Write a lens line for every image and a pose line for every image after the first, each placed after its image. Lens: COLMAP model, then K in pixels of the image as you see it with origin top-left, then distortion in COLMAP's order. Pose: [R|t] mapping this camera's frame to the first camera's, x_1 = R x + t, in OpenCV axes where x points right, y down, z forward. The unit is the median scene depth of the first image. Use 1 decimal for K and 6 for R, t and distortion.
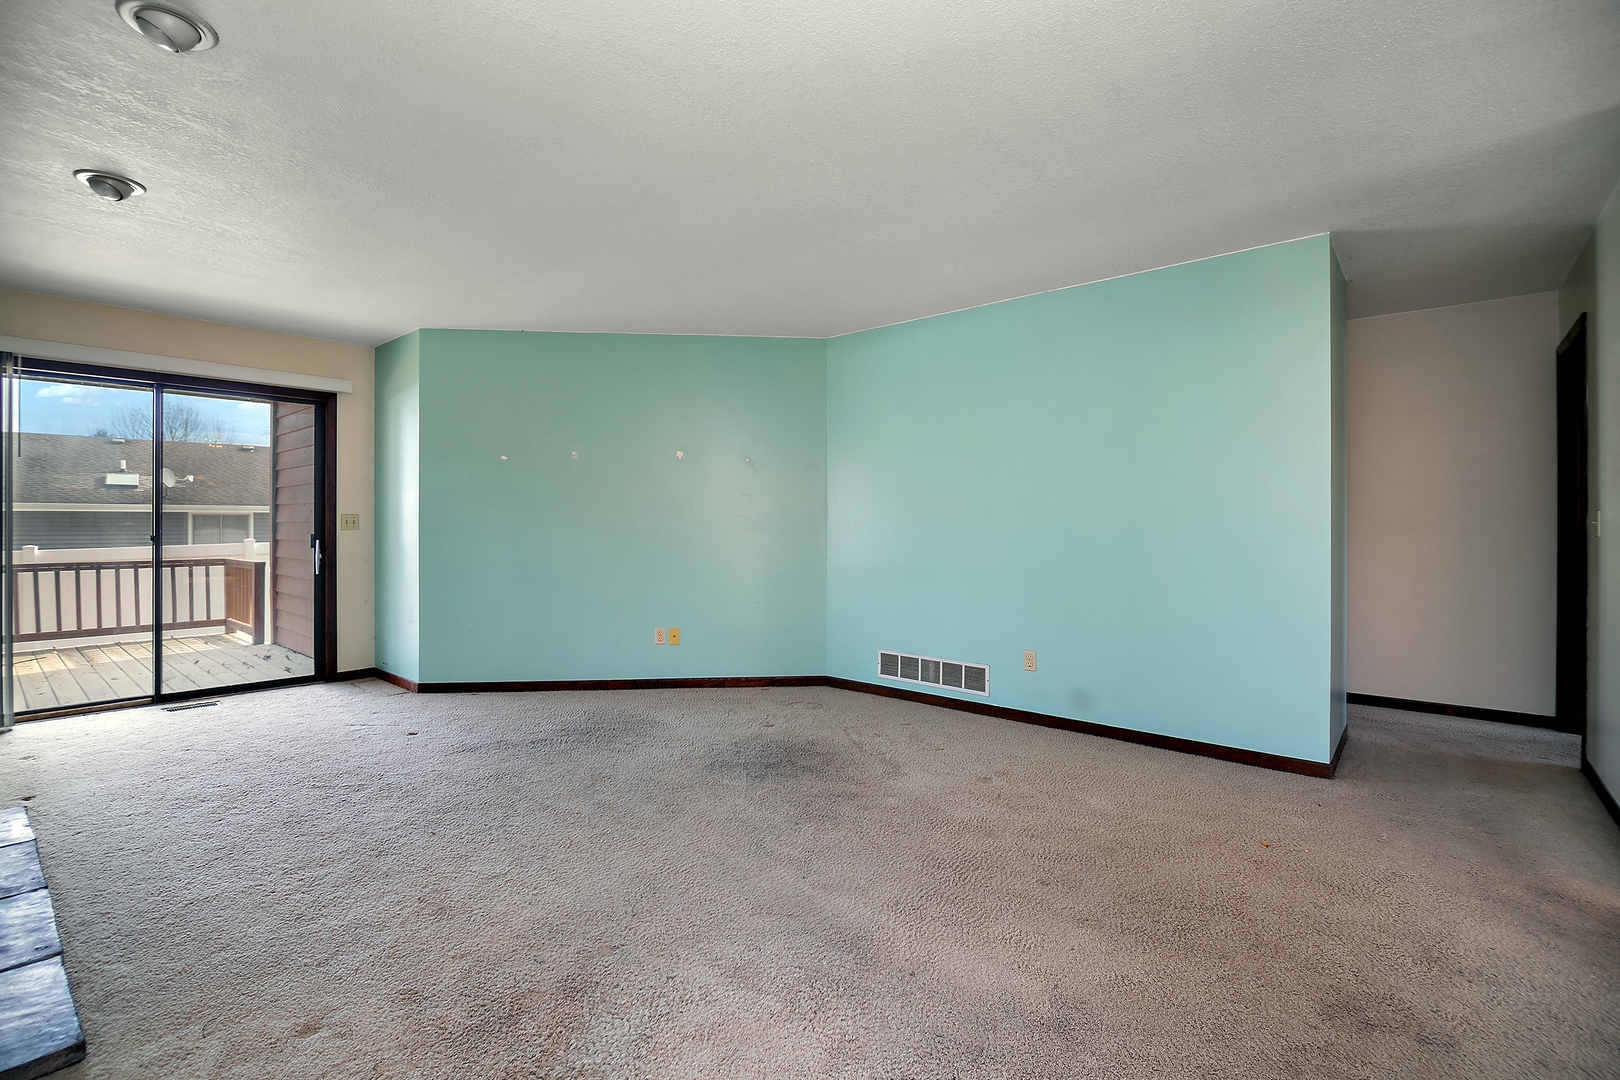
lens RADIAL K [[726.7, 0, 810.0], [0, 726.7, 540.0], [0, 0, 1]] dist [-0.000639, -0.012974]
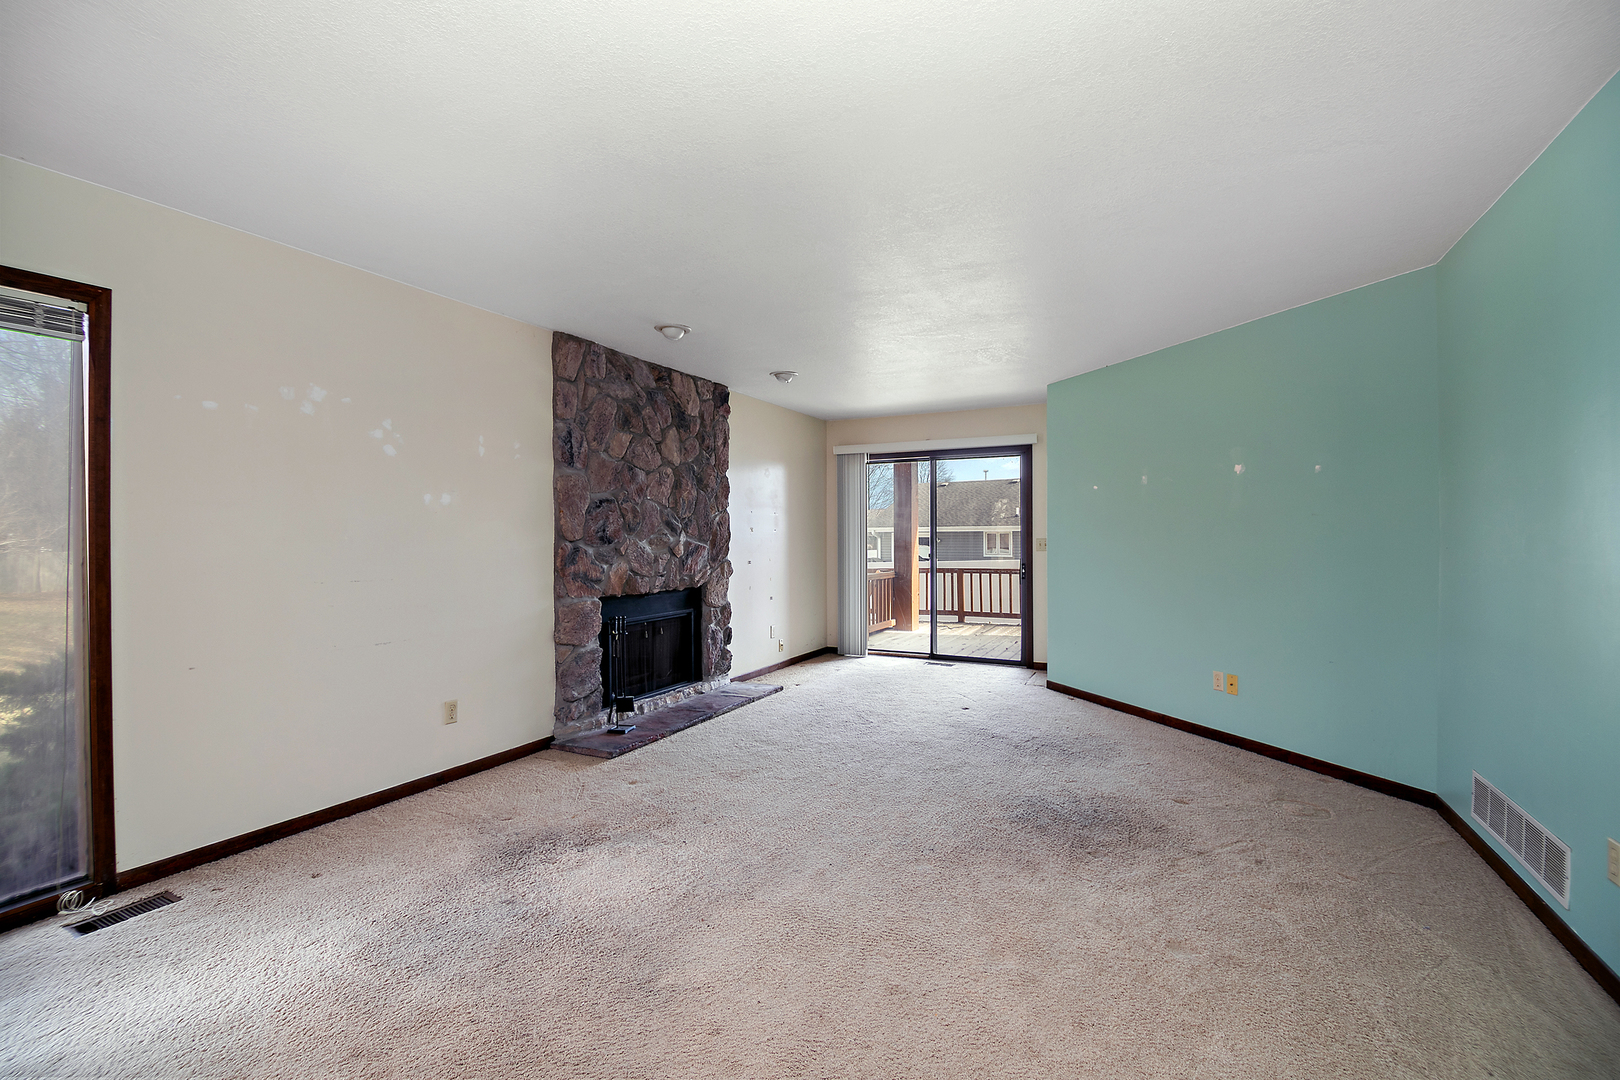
lens RADIAL K [[726.7, 0, 810.0], [0, 726.7, 540.0], [0, 0, 1]] dist [-0.000639, -0.012974]
pose [[0.229835, 0.001950, -0.973228, 0.579176], [-0.021910, 0.999755, -0.003171, -0.022960], [0.972983, 0.022052, 0.229821, 0.366591]]
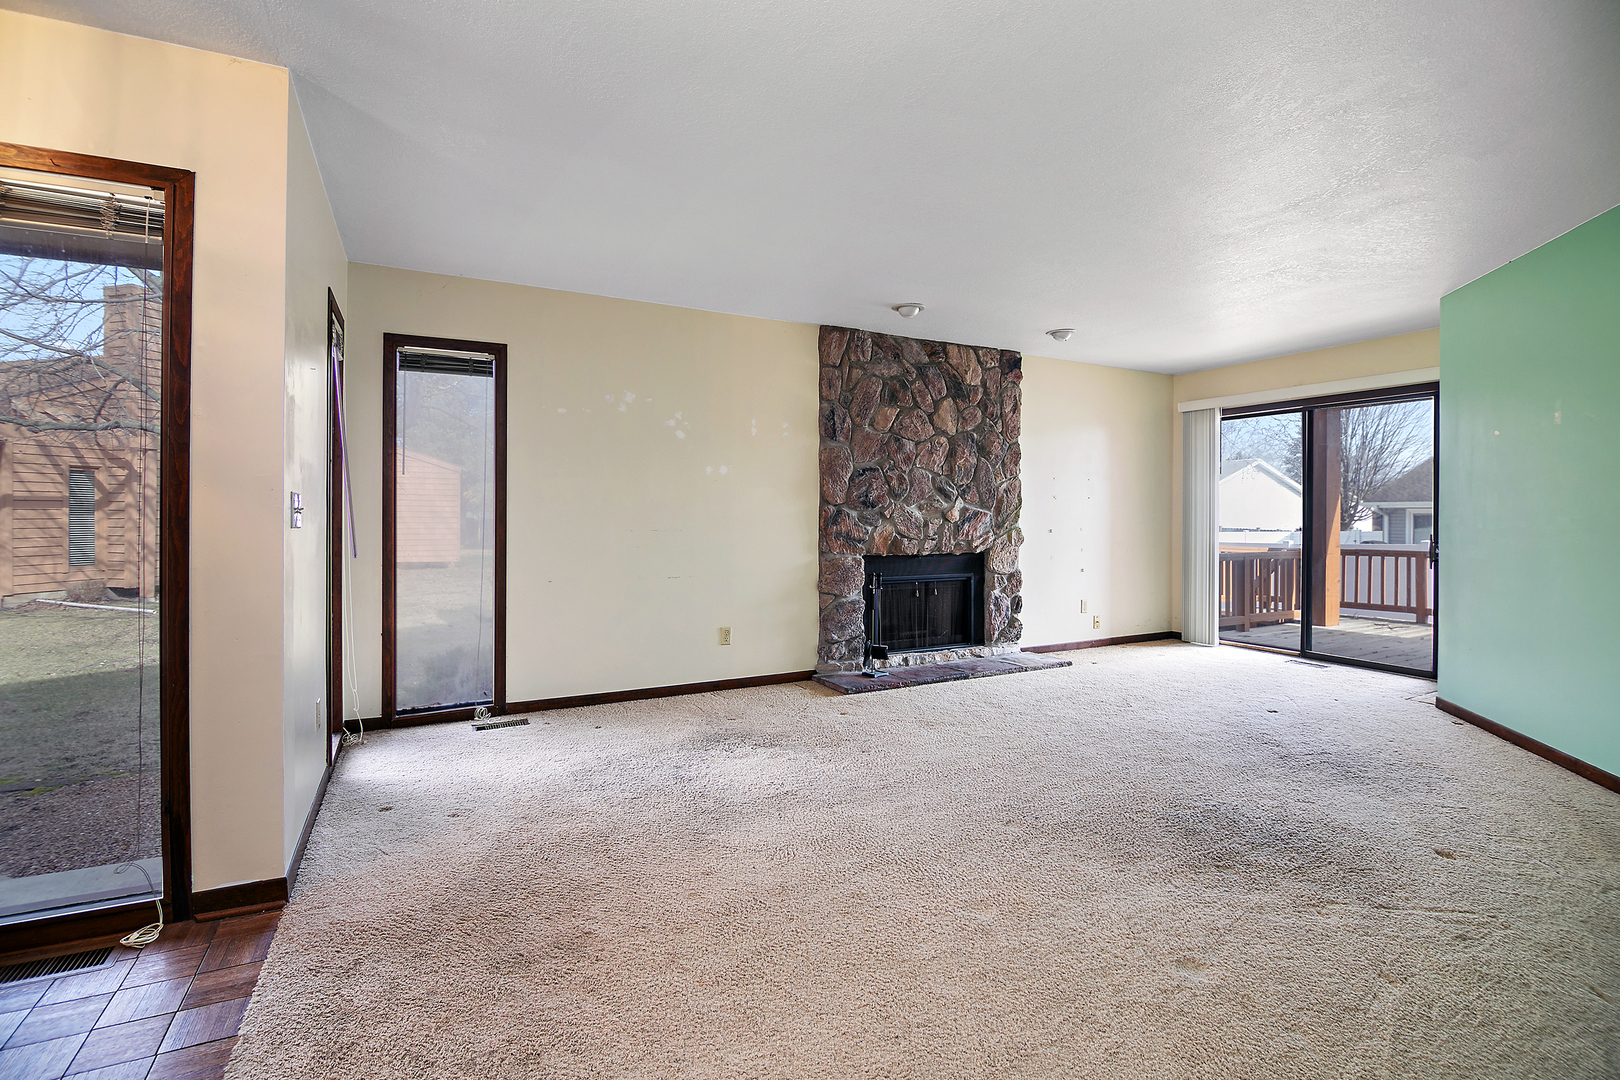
lens RADIAL K [[741.5, 0, 805.6], [0, 741.5, 520.1], [0, 0, 1]] dist [0.002242, -0.013194]
pose [[-0.384877, 0.002780, -0.922964, 0.634057], [-0.028698, 0.999476, 0.014978, -0.010172], [0.922521, 0.032252, -0.384596, 0.672392]]
